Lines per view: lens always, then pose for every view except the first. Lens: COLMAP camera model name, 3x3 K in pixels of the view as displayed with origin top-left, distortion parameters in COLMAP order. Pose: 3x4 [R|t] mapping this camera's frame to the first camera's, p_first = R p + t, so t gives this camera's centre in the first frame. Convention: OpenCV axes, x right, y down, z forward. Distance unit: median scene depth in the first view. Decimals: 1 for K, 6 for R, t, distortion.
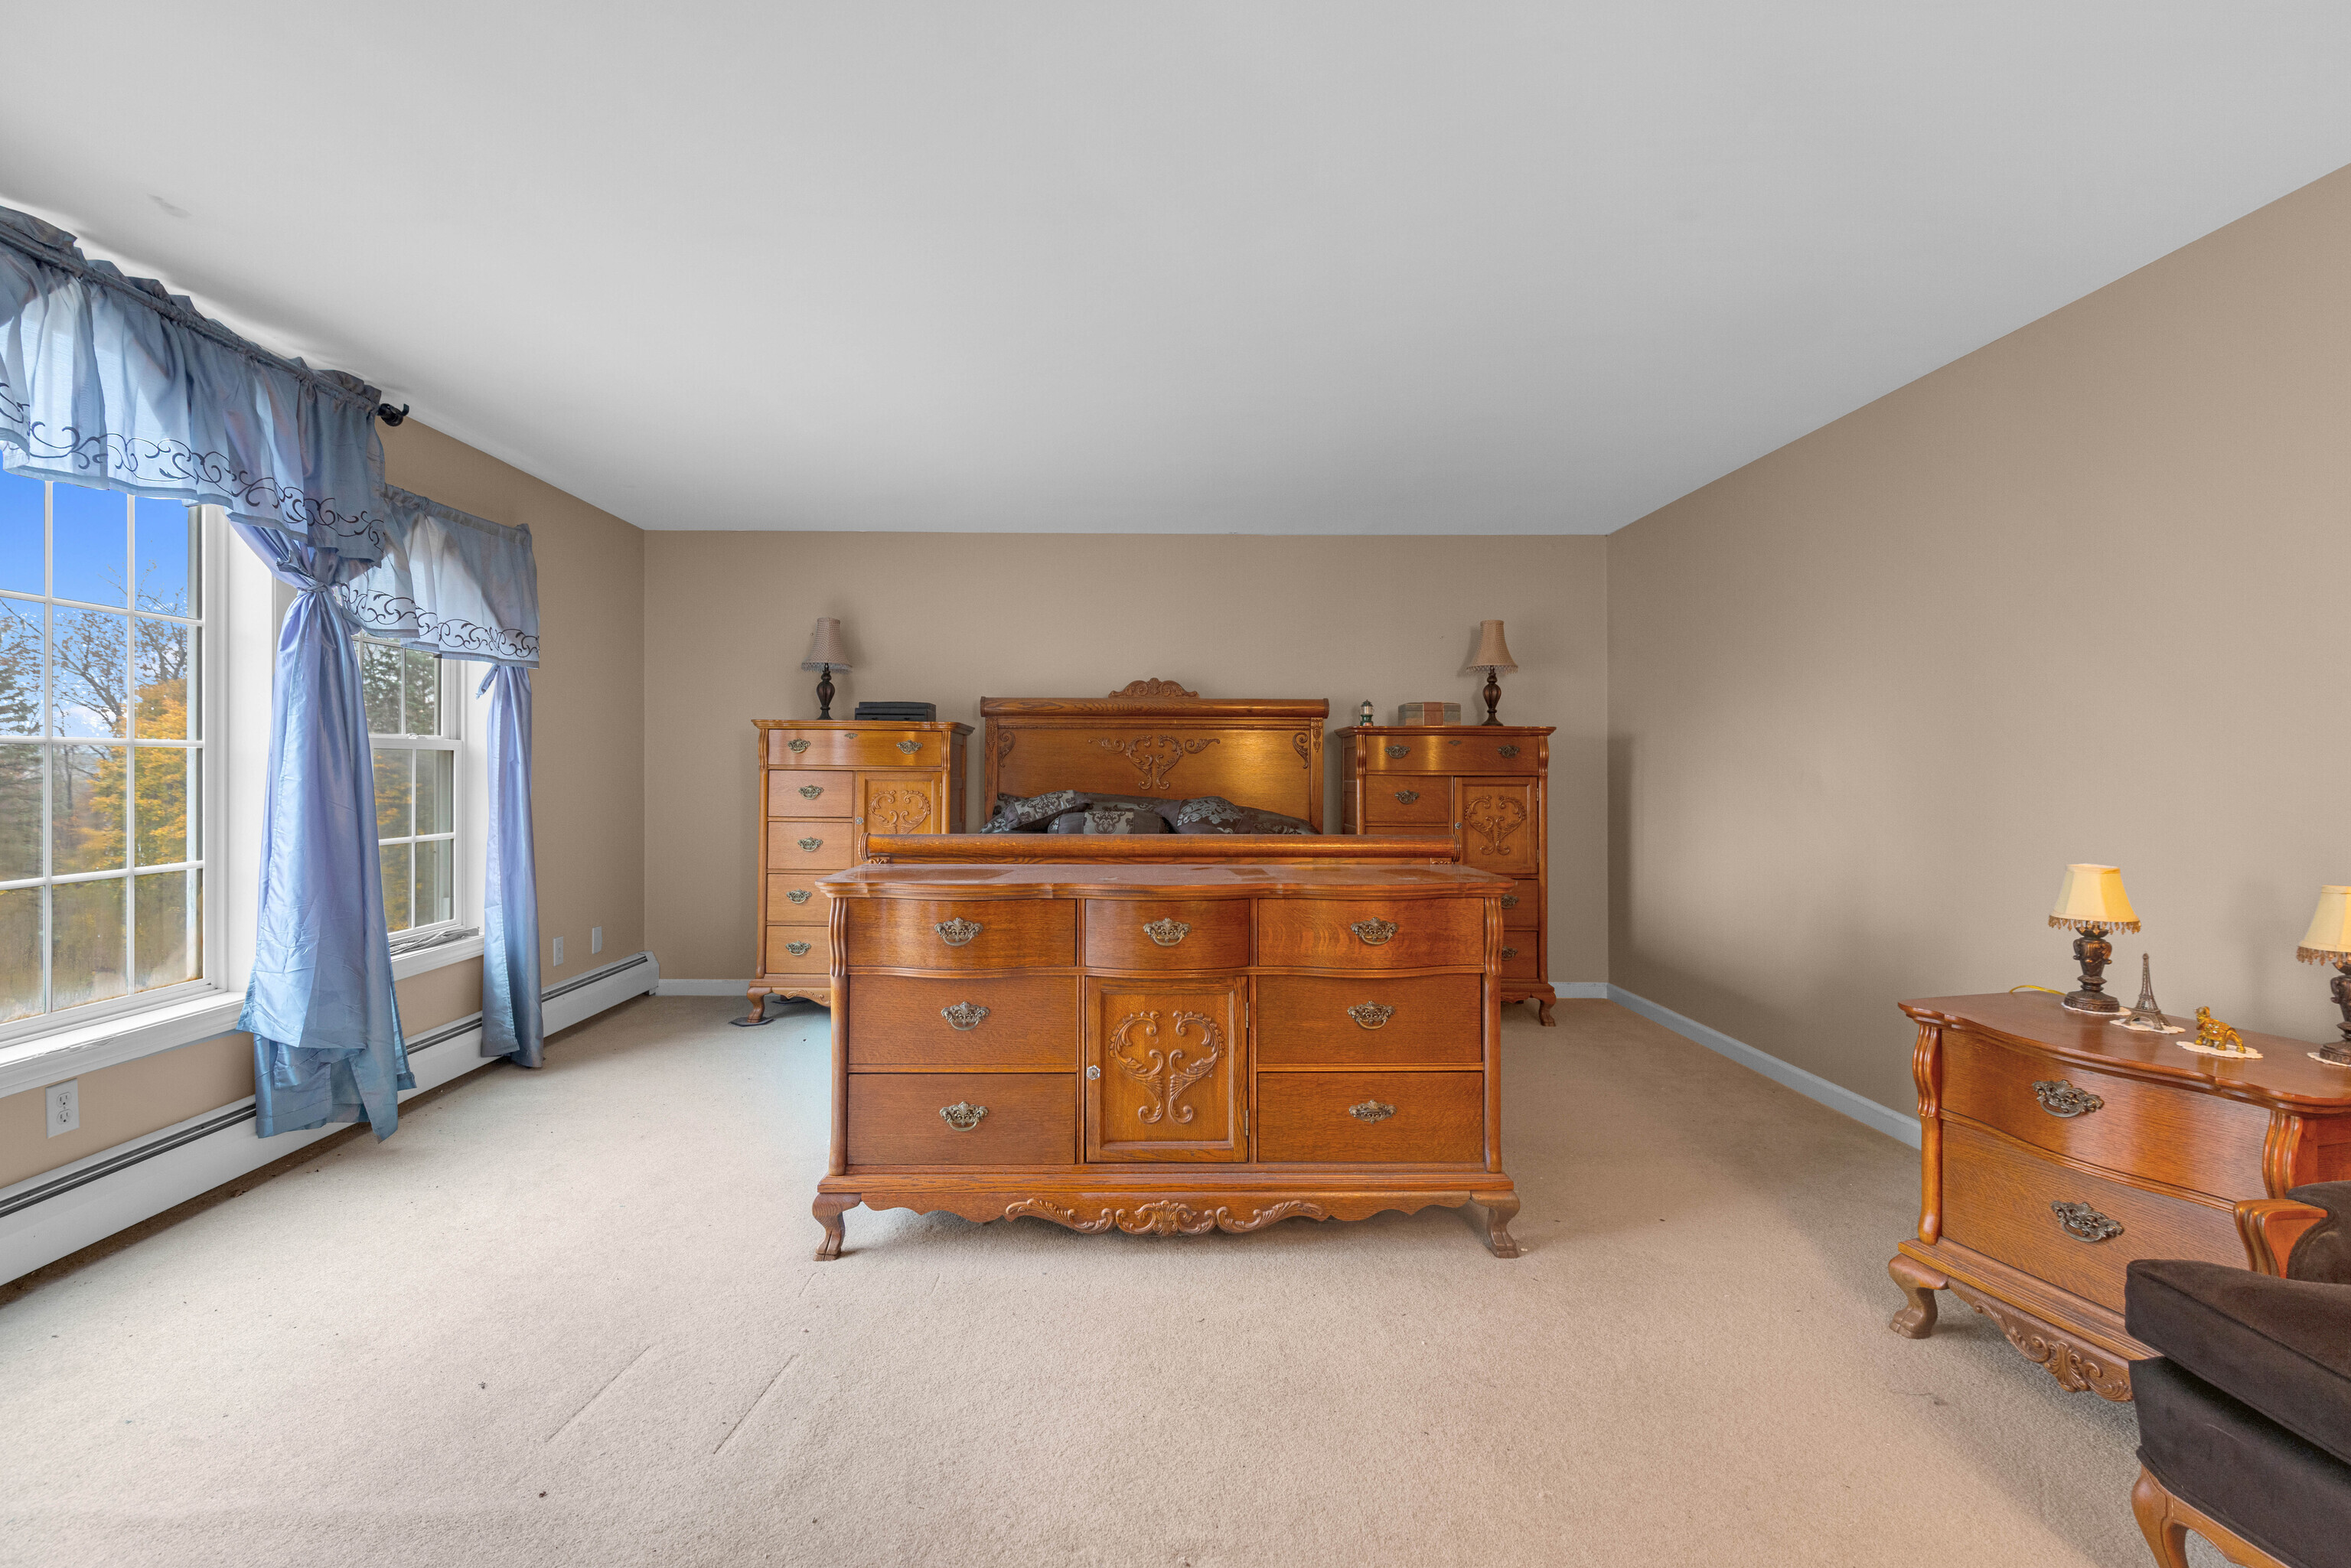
lens RADIAL K [[1040.9, 0, 1173.2], [0, 1040.9, 769.4], [0, 0, 1]] dist [0.000810, 0.000058]
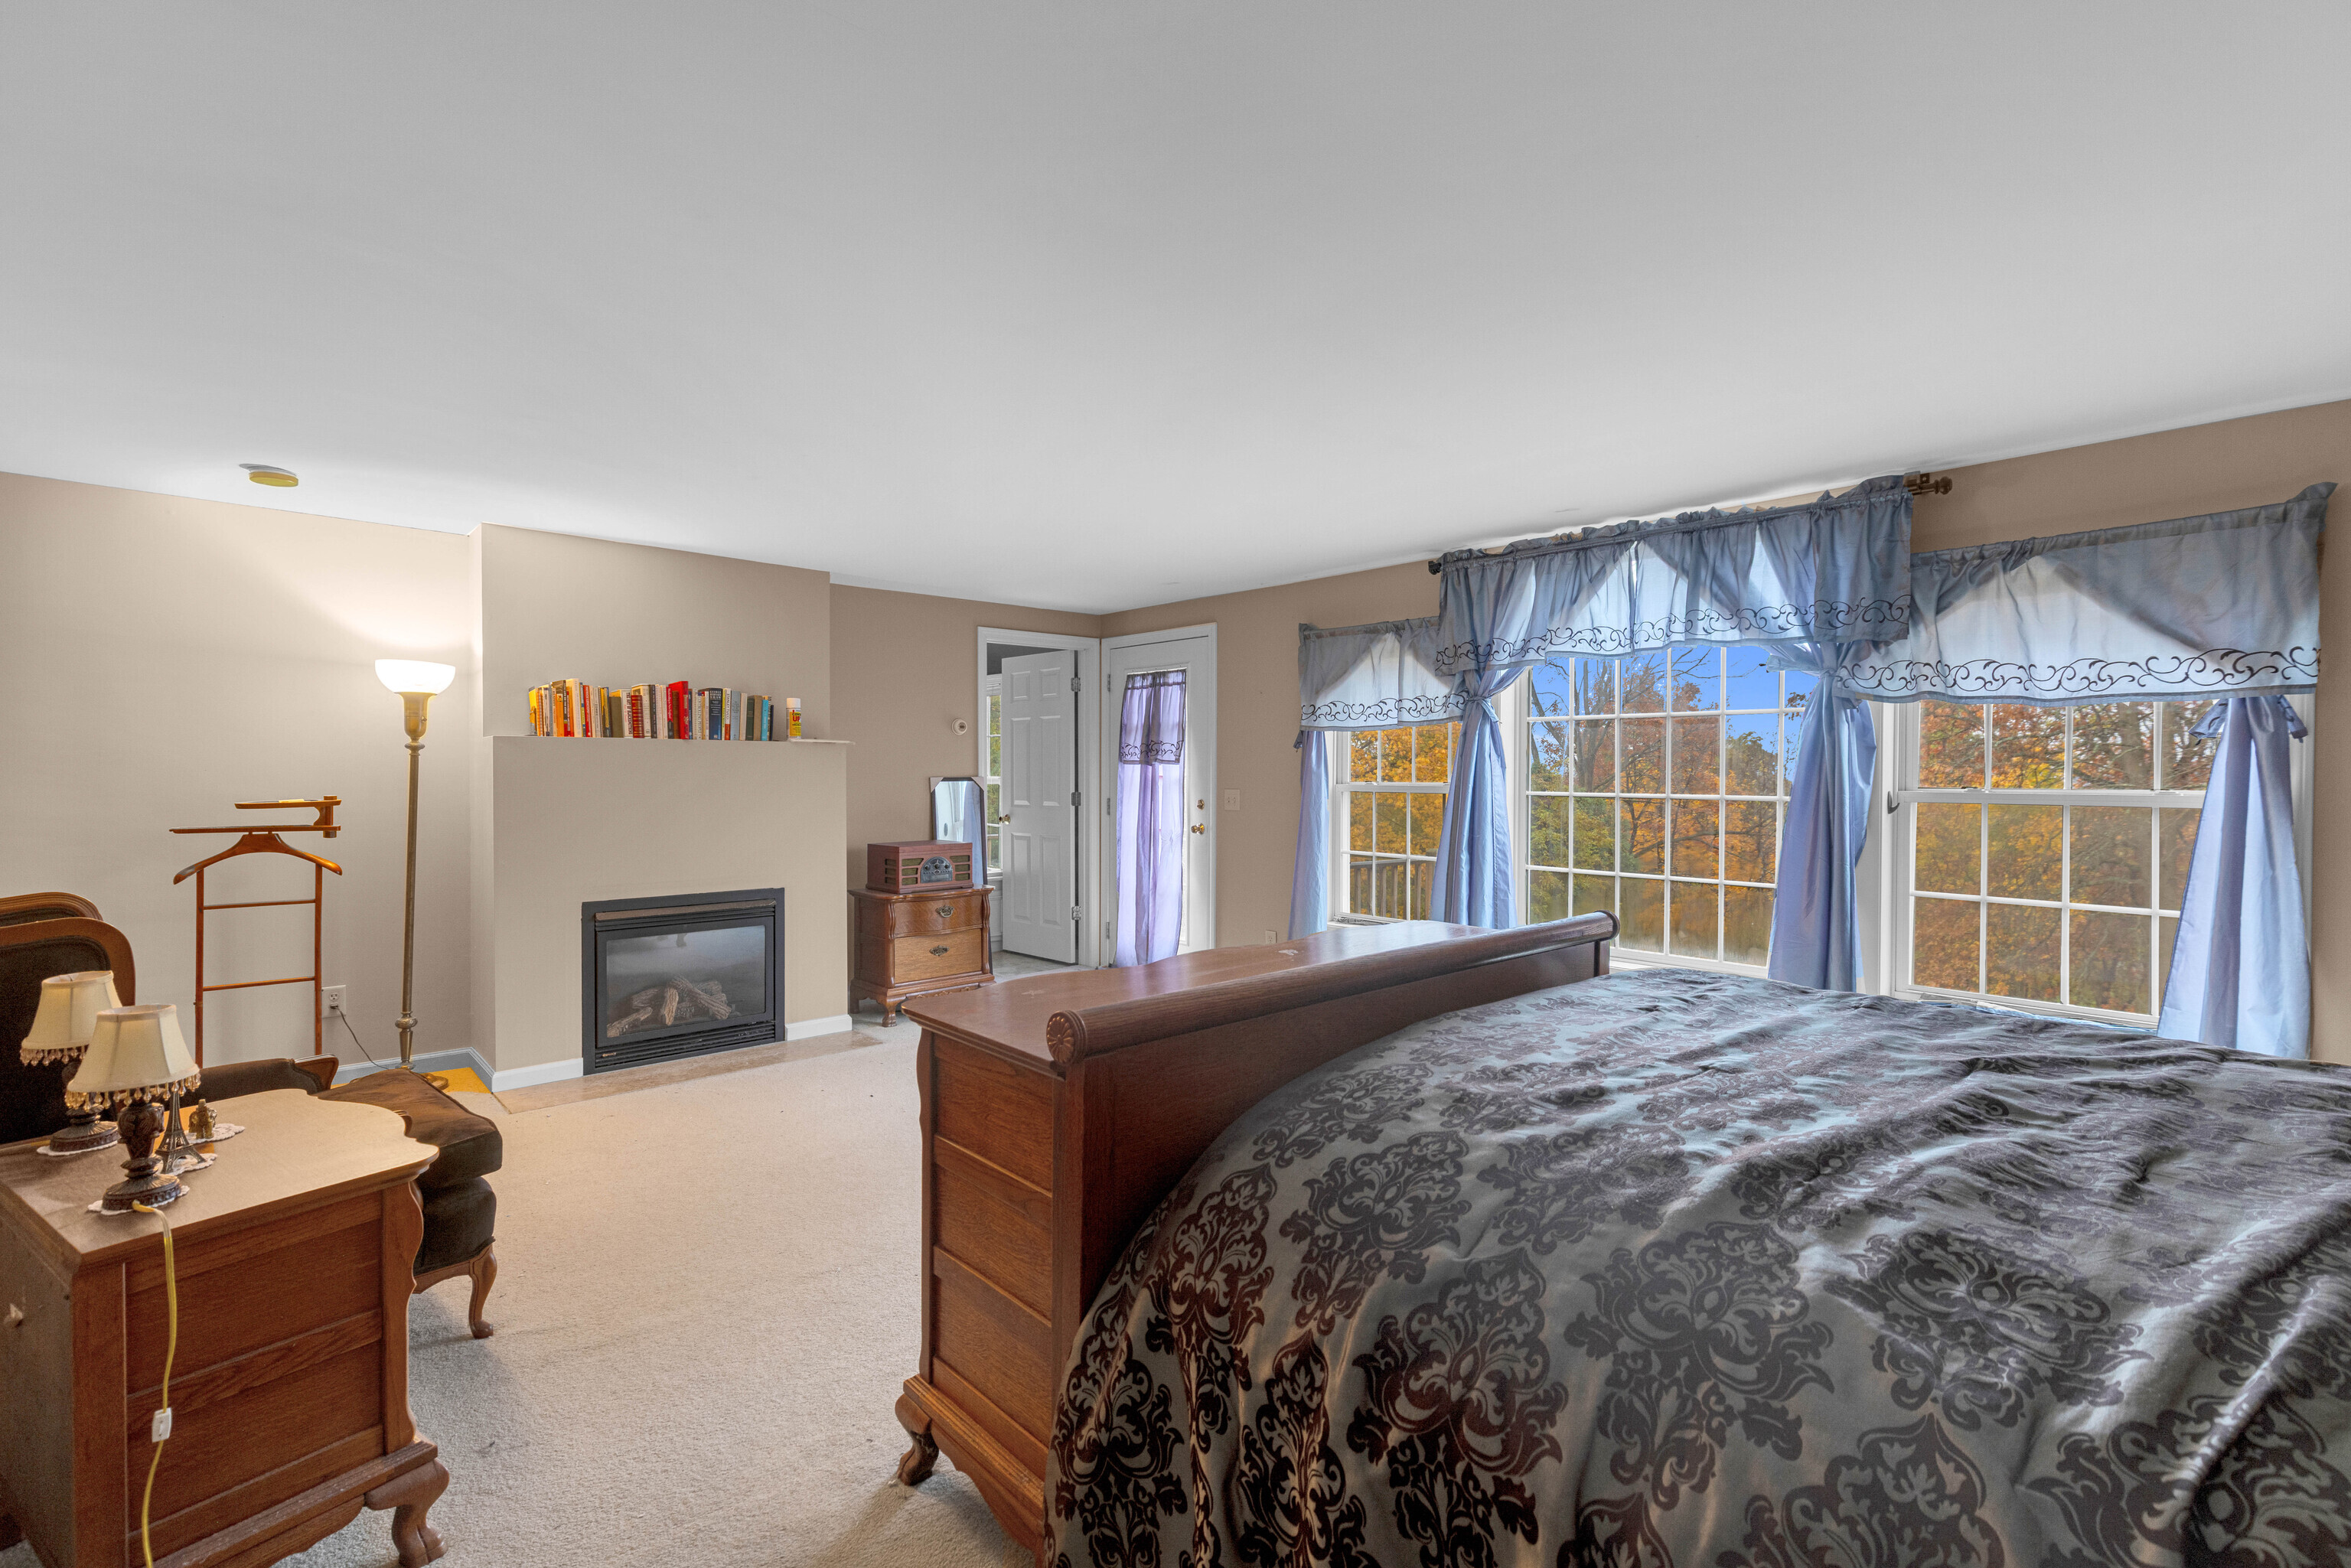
lens RADIAL K [[1040.9, 0, 1173.2], [0, 1040.9, 769.4], [0, 0, 1]] dist [0.000810, 0.000058]
pose [[-0.770246, -0.001937, -0.637744, 0.491962], [-0.006090, 0.999972, 0.004318, -0.057151], [0.637717, 0.007210, -0.770237, 1.310659]]
